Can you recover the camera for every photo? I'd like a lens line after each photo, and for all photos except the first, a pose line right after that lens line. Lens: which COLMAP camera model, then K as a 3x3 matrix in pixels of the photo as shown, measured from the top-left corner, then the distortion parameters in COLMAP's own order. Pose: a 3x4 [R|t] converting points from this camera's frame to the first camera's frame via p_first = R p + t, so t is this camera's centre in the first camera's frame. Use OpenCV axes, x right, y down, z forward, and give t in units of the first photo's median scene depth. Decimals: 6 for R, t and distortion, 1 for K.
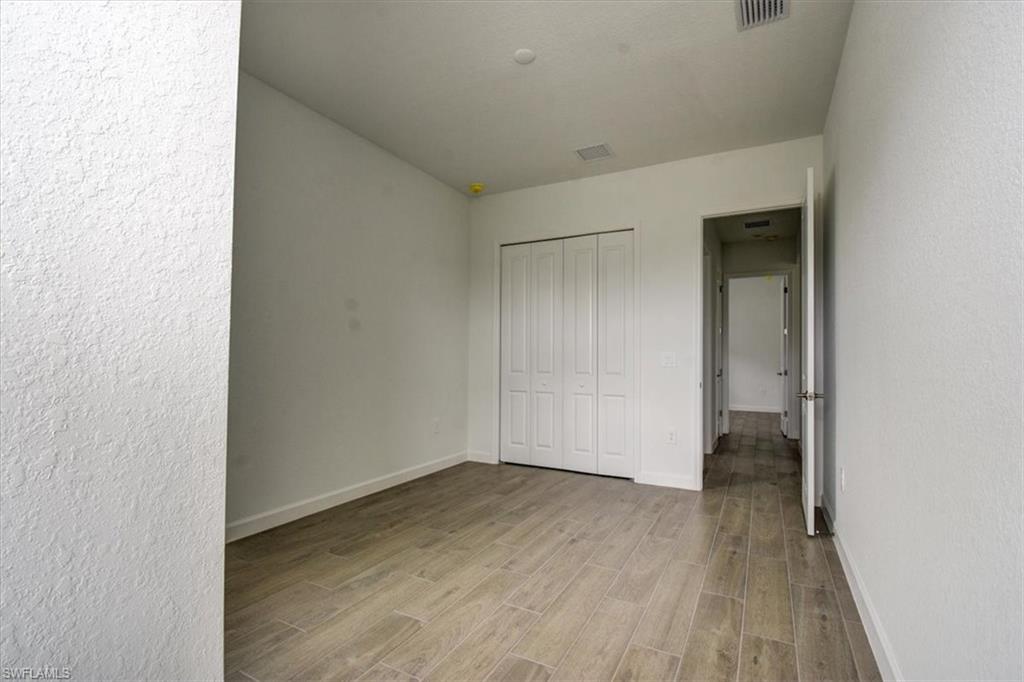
lens RADIAL K [[450.6, 0, 512.0], [0, 450.6, 341.0], [0, 0, 1]] dist [0.000213, -0.013885]
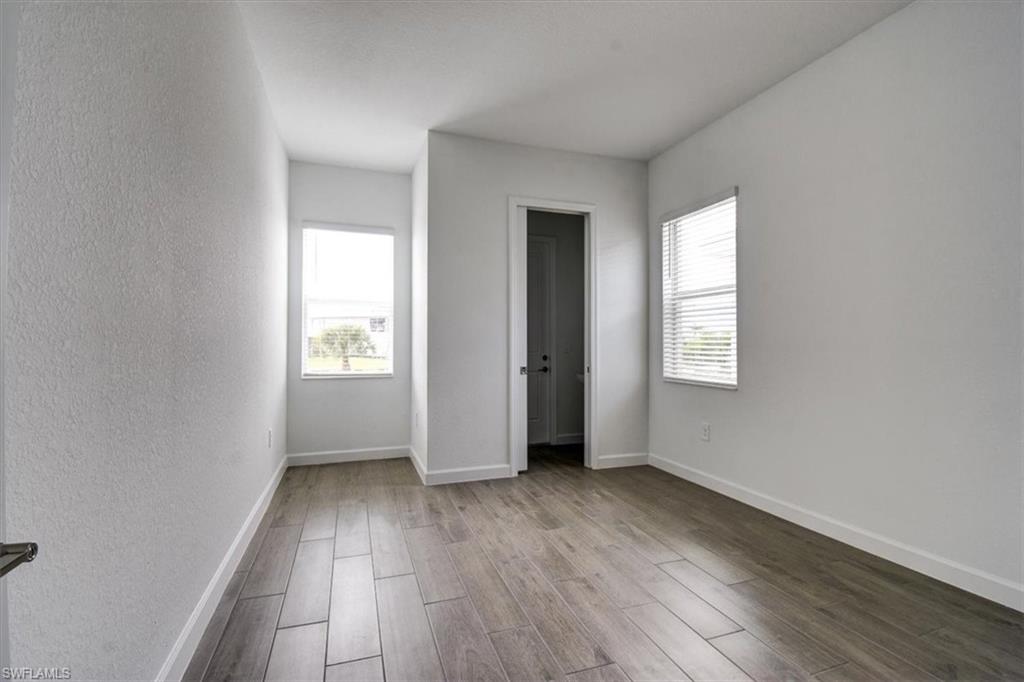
lens RADIAL K [[450.6, 0, 512.0], [0, 450.6, 341.0], [0, 0, 1]] dist [0.000213, -0.013885]
pose [[-0.662822, -0.016117, -0.748603, 0.771866], [0.018583, 0.999106, -0.037964, 0.061693], [0.748546, -0.039075, -0.661930, 1.538541]]
